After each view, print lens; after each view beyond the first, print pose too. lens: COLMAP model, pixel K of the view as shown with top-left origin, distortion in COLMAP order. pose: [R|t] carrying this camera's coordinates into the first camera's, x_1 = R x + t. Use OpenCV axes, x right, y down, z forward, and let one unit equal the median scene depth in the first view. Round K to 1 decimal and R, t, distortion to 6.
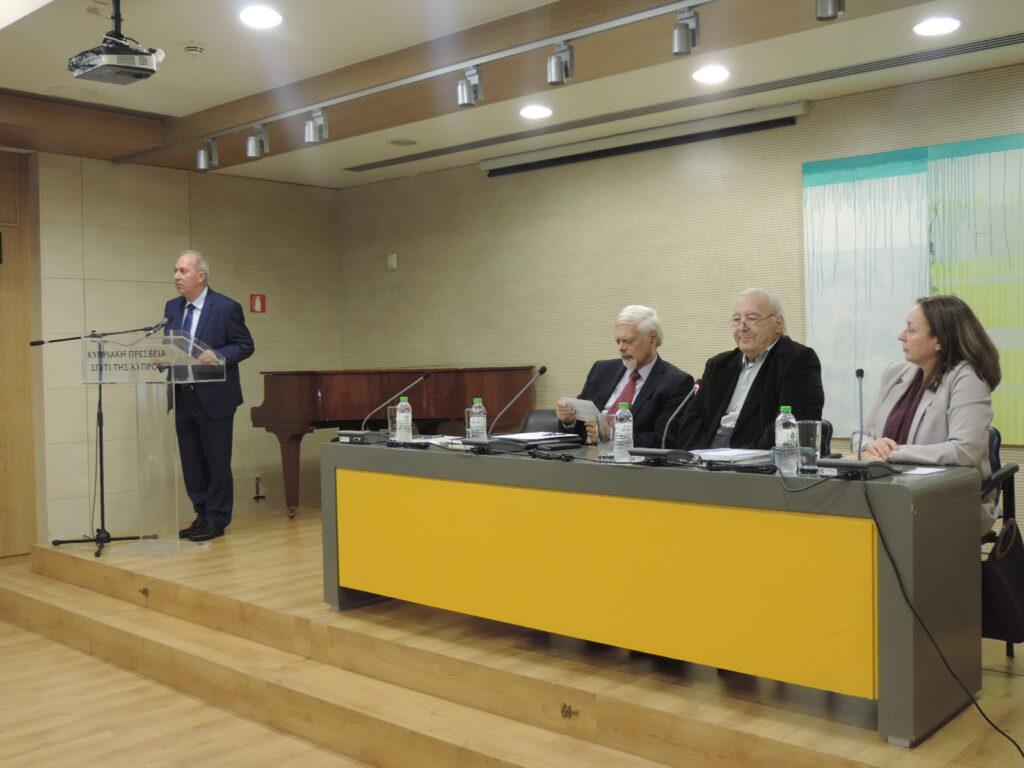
lens RADIAL K [[1053.8, 0, 512.0], [0, 1053.8, 384.0], [0, 0, 1]] dist [-0.033005, 0.000178]
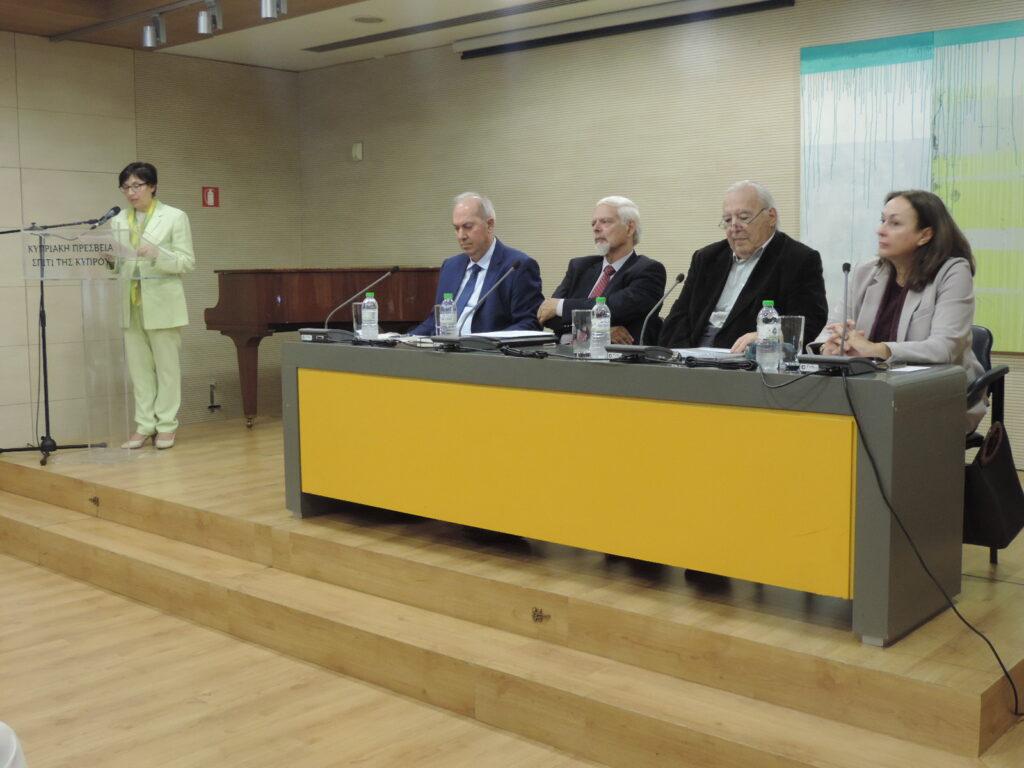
lens RADIAL K [[1152.2, 0, 512.0], [0, 1152.2, 384.0], [0, 0, 1]] dist [-0.048805, 0.019242]
pose [[0.999744, 0.007198, 0.021458, 0.002333], [-0.008843, 0.996947, 0.077577, 0.010200], [-0.020834, -0.077747, 0.996755, -0.027744]]
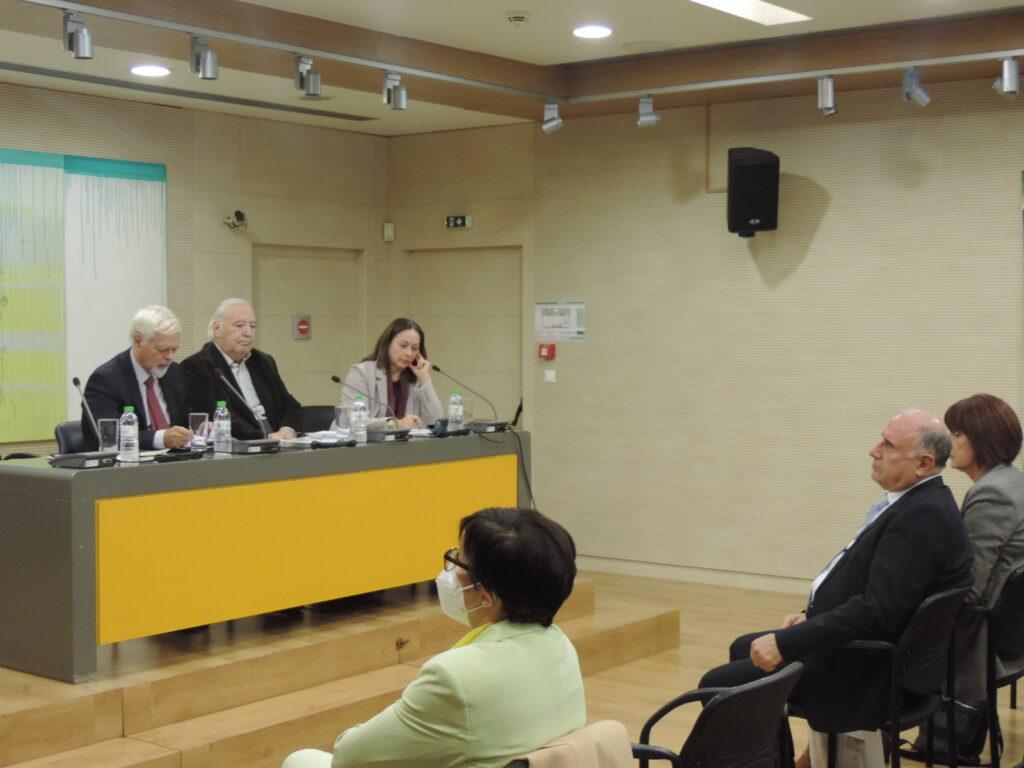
lens RADIAL K [[1555.0, 0, 512.0], [0, 1555.0, 384.0], [0, 0, 1]] dist [-0.002574, 0.003994]
pose [[-0.082138, -0.020520, 0.996410, -1.142320], [0.031468, 0.999236, 0.023172, -0.021443], [-0.996124, 0.033258, -0.081429, 0.645965]]
